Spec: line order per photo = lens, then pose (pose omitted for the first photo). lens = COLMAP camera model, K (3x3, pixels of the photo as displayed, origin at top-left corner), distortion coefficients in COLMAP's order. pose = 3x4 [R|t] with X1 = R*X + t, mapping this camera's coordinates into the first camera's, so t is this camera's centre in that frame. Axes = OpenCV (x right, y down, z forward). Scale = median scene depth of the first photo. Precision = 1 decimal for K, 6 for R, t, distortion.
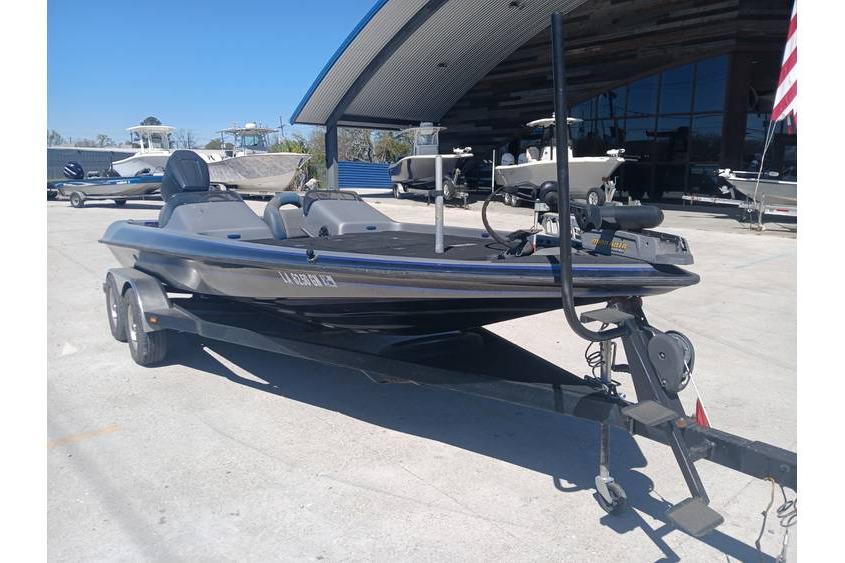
lens RADIAL K [[610.7, 0, 422.5], [0, 610.7, 281.5], [0, 0, 1]] dist [0.071739, -0.155833]
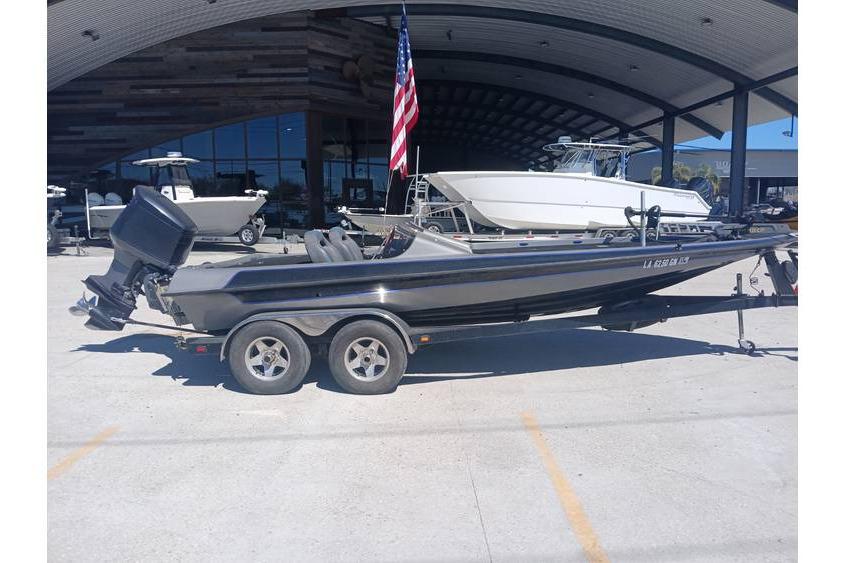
lens RADIAL K [[597.7, 0, 455.2], [0, 597.7, 282.5], [0, 0, 1]] dist [0.072763, -0.136782]
pose [[0.628768, -0.109824, 0.769798, -0.240876], [0.156782, 0.987550, 0.012830, -0.008280], [-0.761623, 0.112623, 0.638159, 0.053532]]
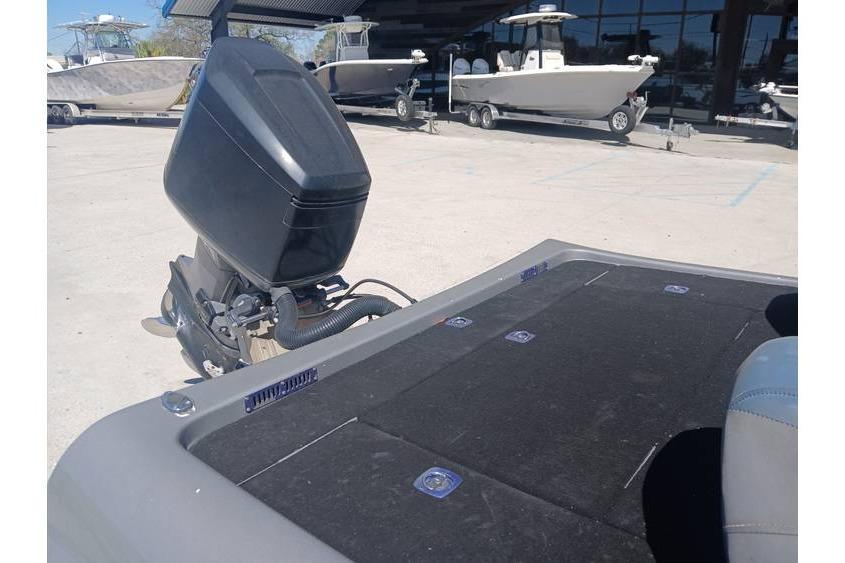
lens RADIAL K [[622.0, 0, 422.5], [0, 622.0, 281.5], [0, 0, 1]] dist [0.004743, -0.058592]
pose [[0.971886, -0.073316, 0.223747, -0.120558], [0.041989, 0.989021, 0.141687, -0.043484], [-0.231678, -0.128309, 0.964294, 0.216031]]
